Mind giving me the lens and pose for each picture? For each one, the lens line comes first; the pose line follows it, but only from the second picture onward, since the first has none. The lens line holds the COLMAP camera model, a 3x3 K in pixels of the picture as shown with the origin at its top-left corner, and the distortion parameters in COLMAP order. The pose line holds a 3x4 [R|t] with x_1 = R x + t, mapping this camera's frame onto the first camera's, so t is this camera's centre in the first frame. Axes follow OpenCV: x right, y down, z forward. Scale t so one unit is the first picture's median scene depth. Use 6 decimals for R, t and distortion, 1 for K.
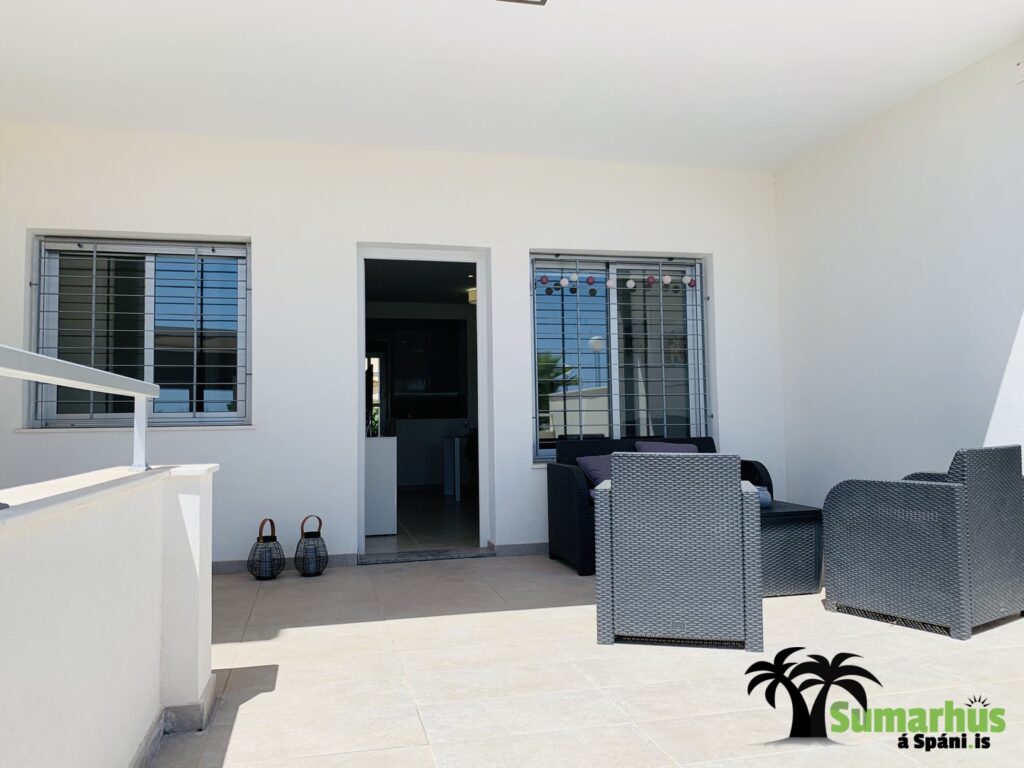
lens RADIAL K [[779.9, 0, 511.8], [0, 779.9, 376.8], [0, 0, 1]] dist [0.098345, -0.146852]
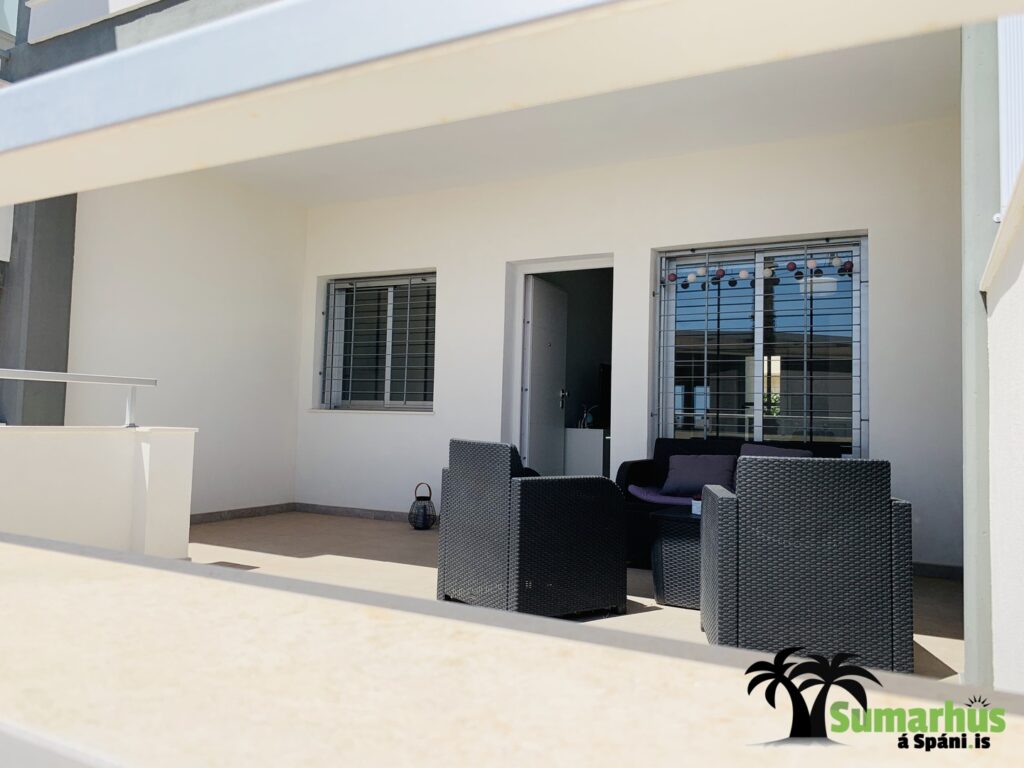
lens RADIAL K [[780.3, 0, 507.9], [0, 780.3, 379.8], [0, 0, 1]] dist [0.046630, -0.092692]
pose [[0.747374, 0.001193, -0.664403, 0.566393], [0.002289, 0.999988, 0.004370, 0.003071], [0.664400, -0.004787, 0.747362, 0.110457]]
